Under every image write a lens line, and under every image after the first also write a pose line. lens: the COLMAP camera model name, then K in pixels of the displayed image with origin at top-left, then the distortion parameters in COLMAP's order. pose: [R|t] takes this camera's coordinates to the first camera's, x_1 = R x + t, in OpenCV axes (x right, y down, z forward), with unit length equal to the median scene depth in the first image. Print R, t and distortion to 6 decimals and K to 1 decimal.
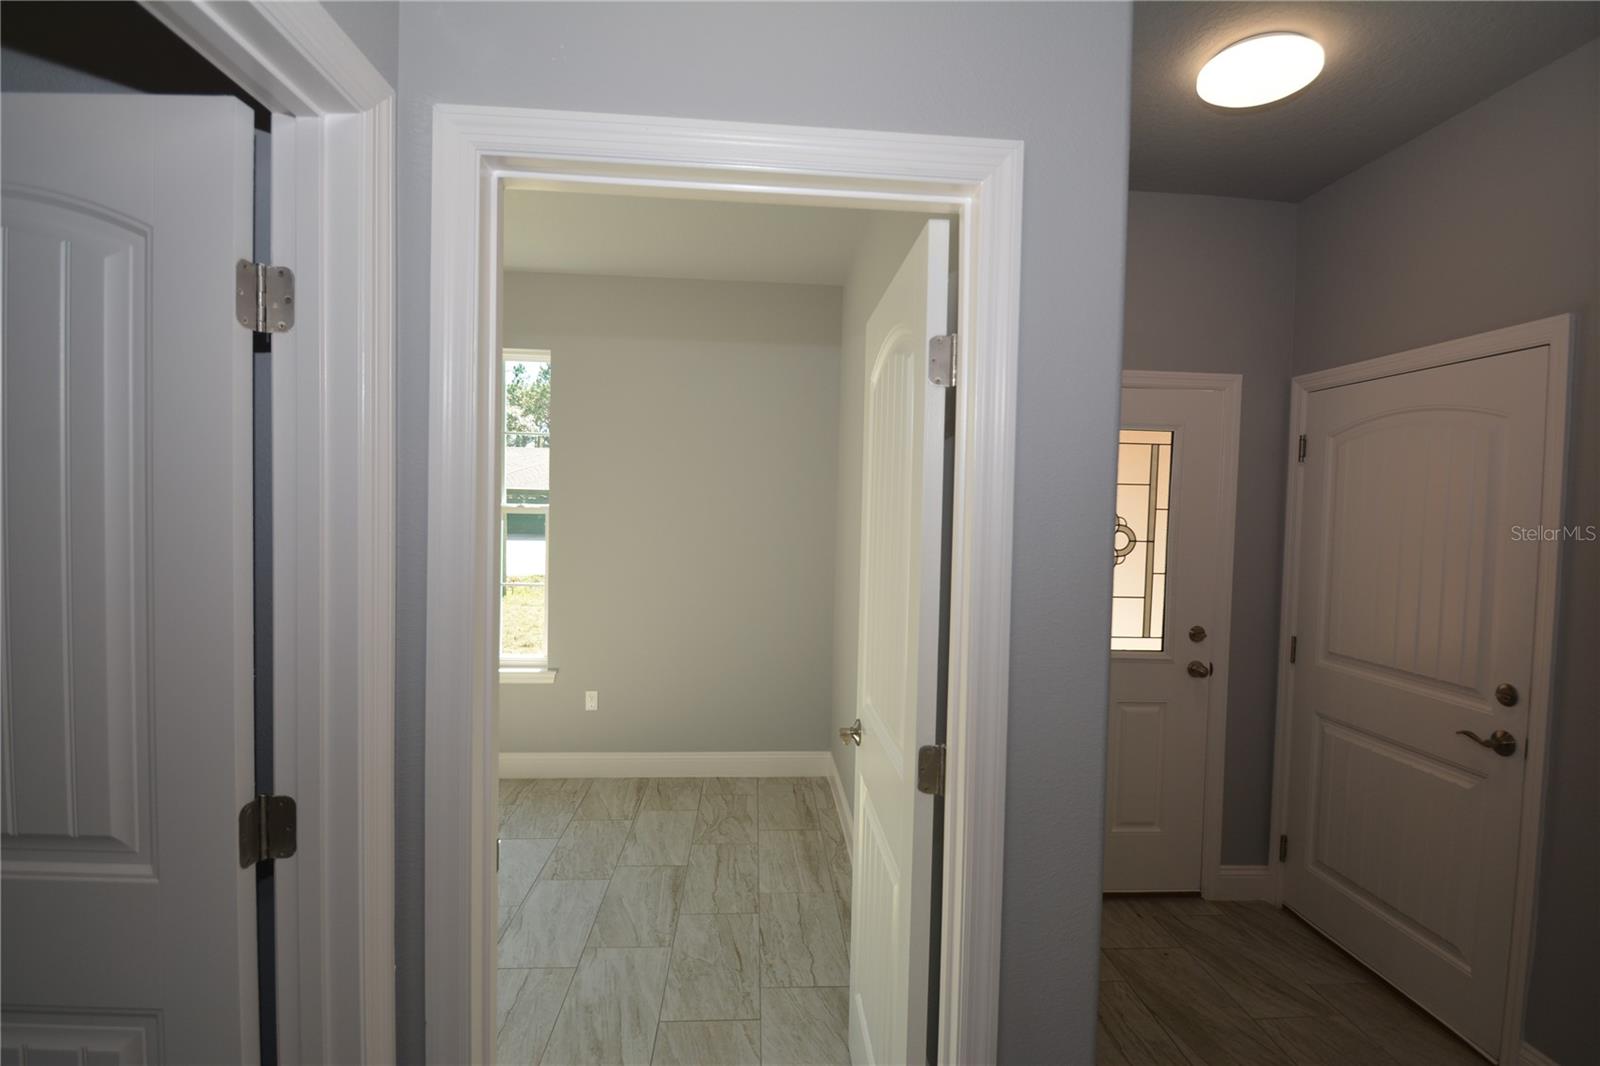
lens RADIAL K [[764.8, 0, 795.6], [0, 764.8, 526.9], [0, 0, 1]] dist [0.000724, -0.020714]
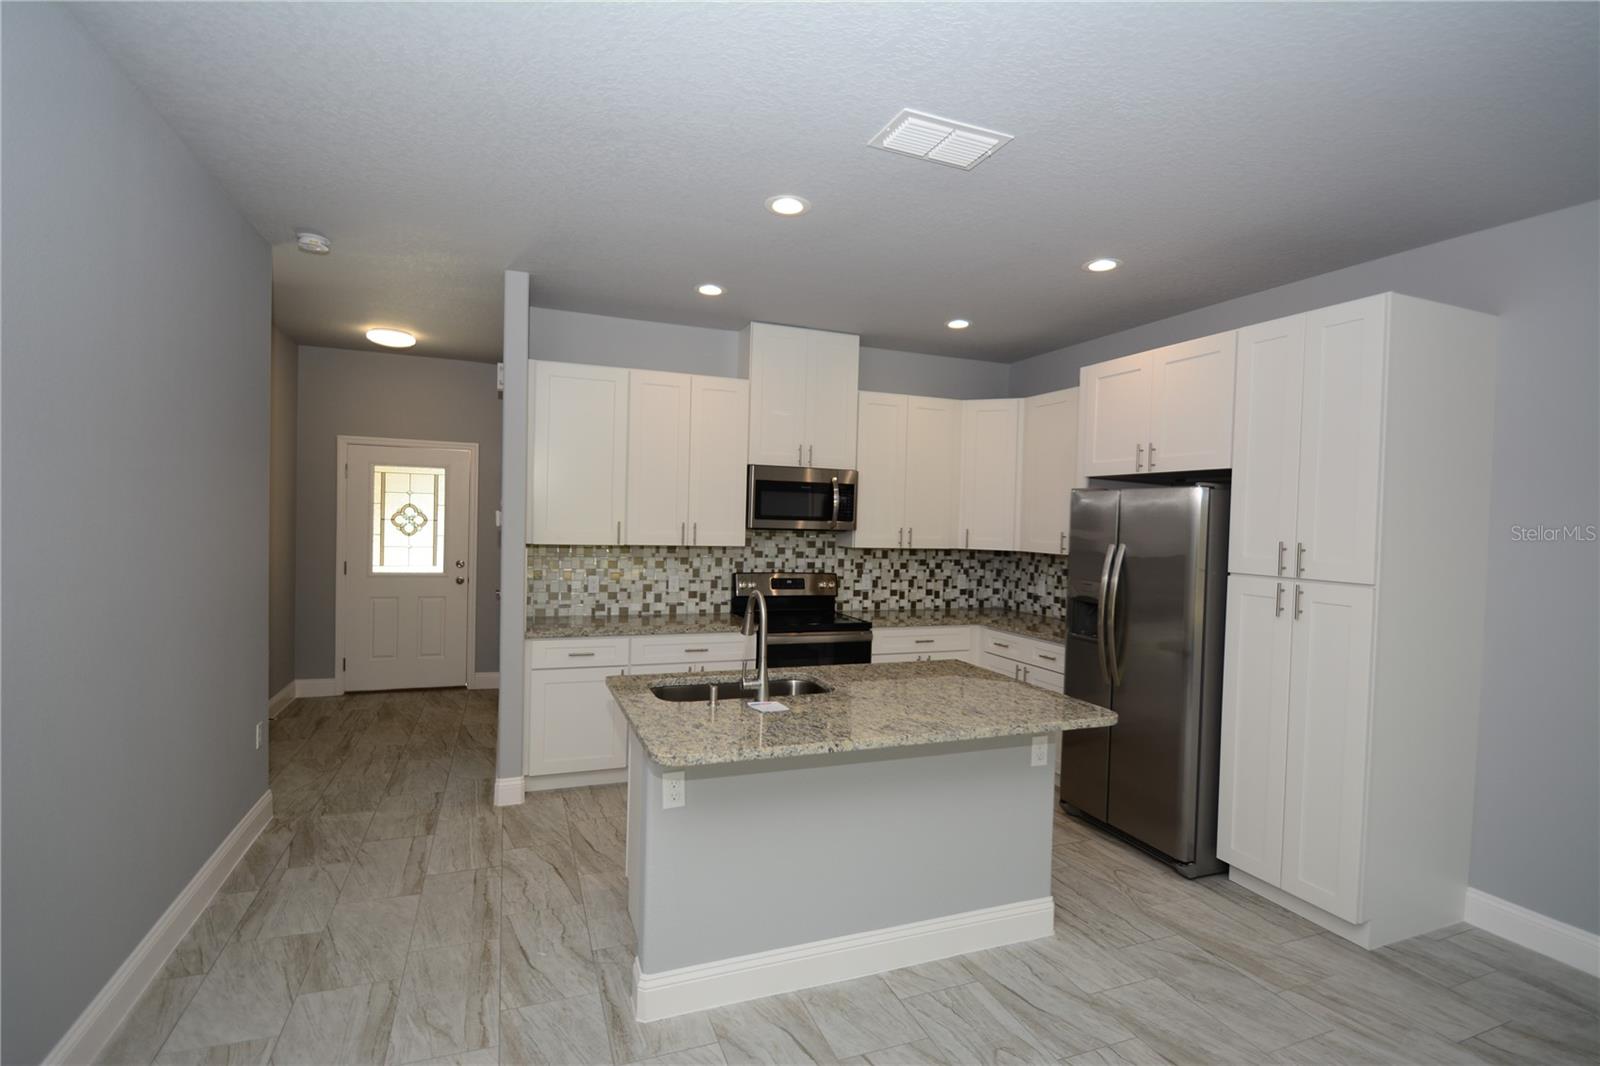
lens RADIAL K [[765.5, 0, 804.9], [0, 765.5, 535.6], [0, 0, 1]] dist [0.011604, -0.017098]
pose [[0.945567, 0.002663, 0.325416, 0.743280], [-0.001421, 0.999991, -0.004055, 0.068350], [-0.325423, 0.003372, 0.945562, -1.346991]]
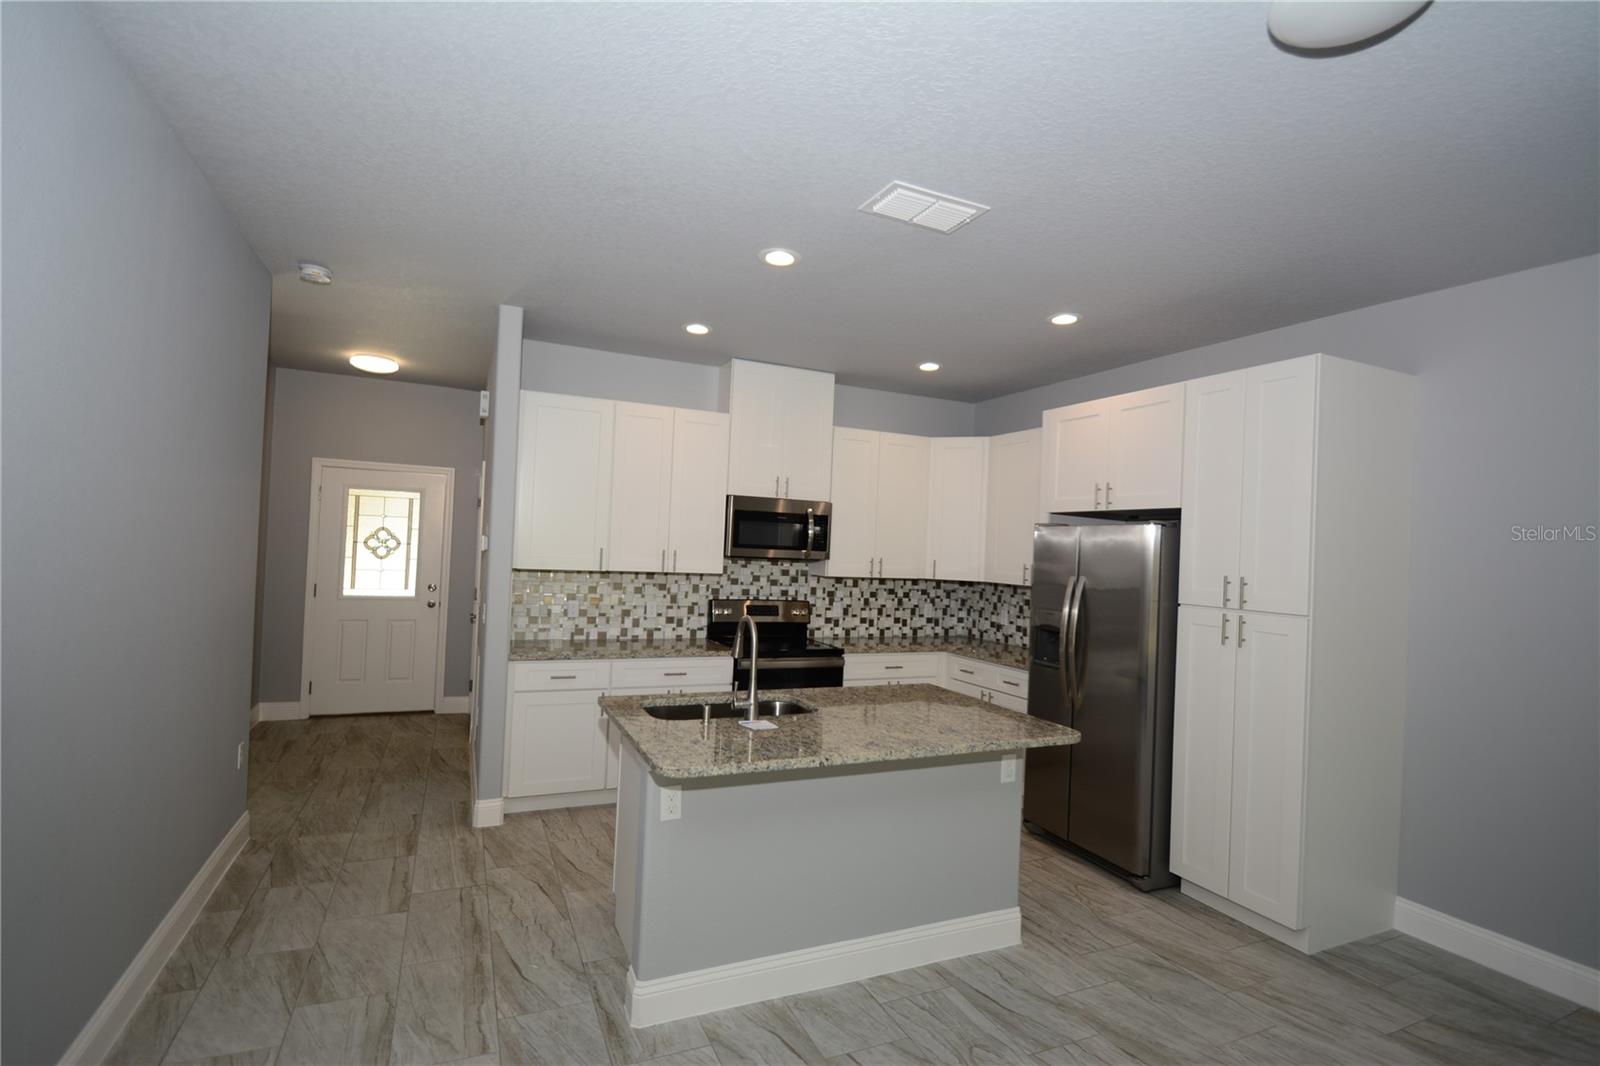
lens RADIAL K [[764.7, 0, 803.3], [0, 764.7, 535.1], [0, 0, 1]] dist [0.012688, -0.018720]
pose [[0.927109, 0.029788, 0.373606, 0.687253], [-0.014917, 0.998979, -0.042635, 0.069087], [-0.374495, 0.033954, 0.926607, -1.392066]]
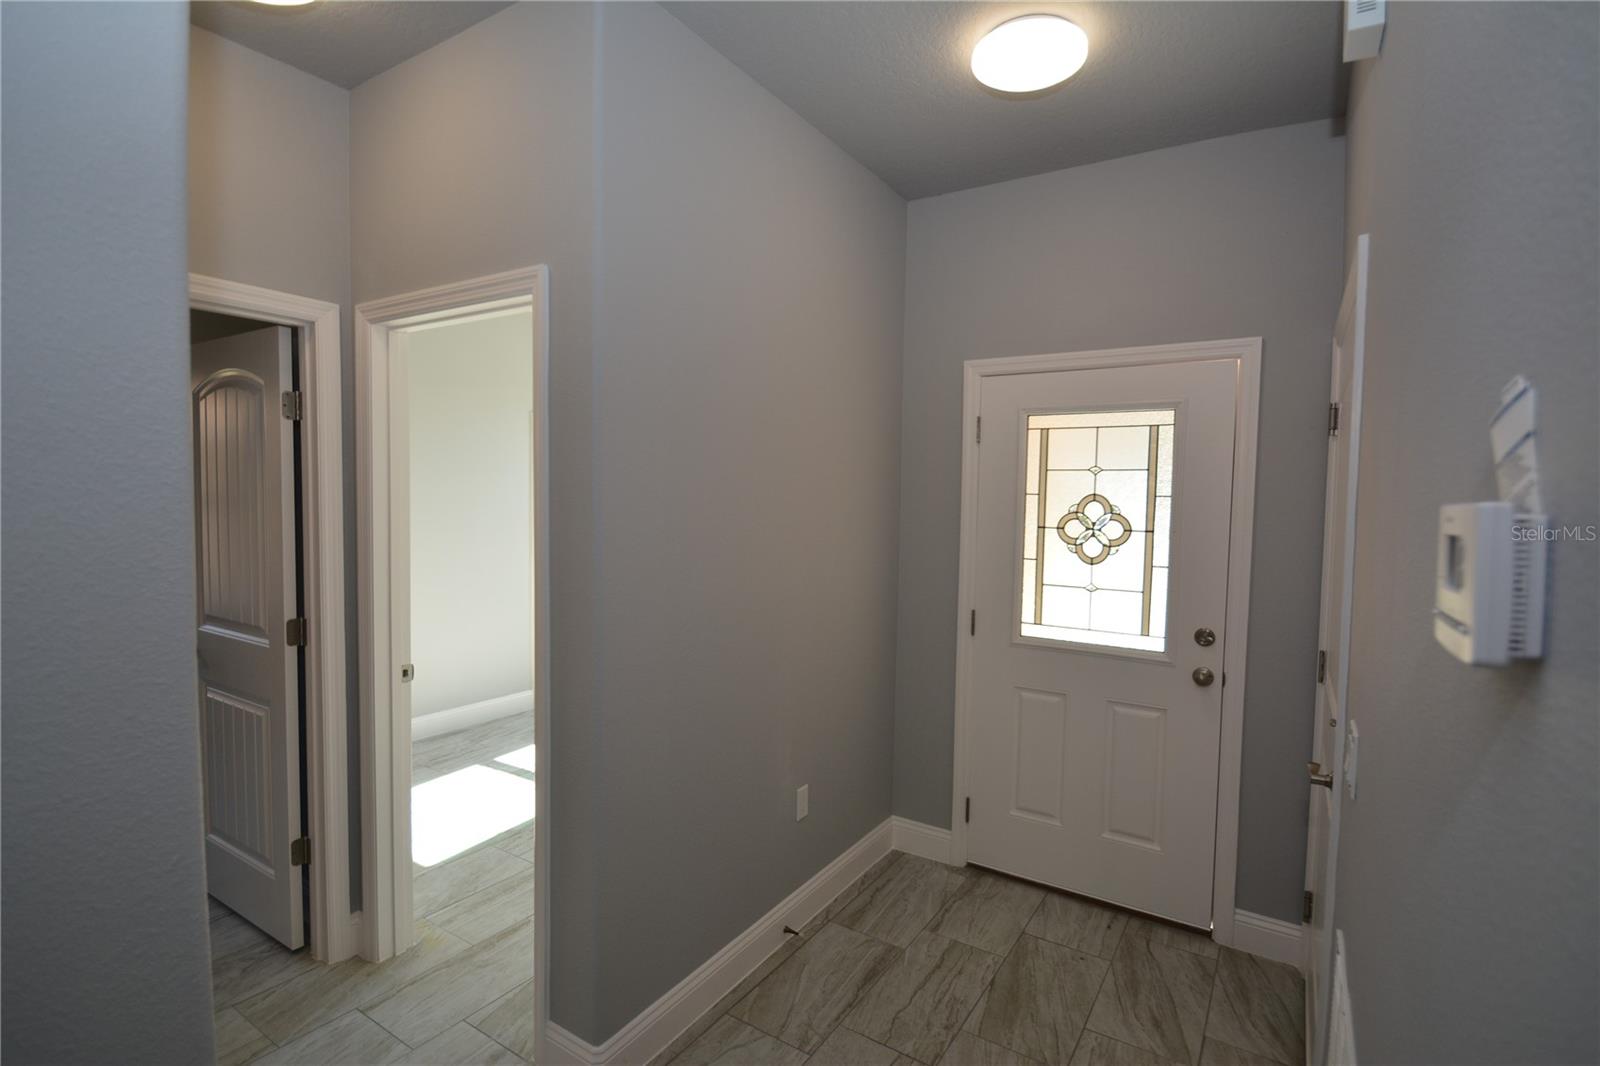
lens RADIAL K [[764.7, 0, 803.3], [0, 764.7, 535.1], [0, 0, 1]] dist [0.012688, -0.018720]
pose [[0.821000, 0.029172, -0.570182, 0.649762], [-0.024634, 0.999574, 0.015671, 0.019299], [0.570396, 0.001180, 0.821369, 0.004615]]
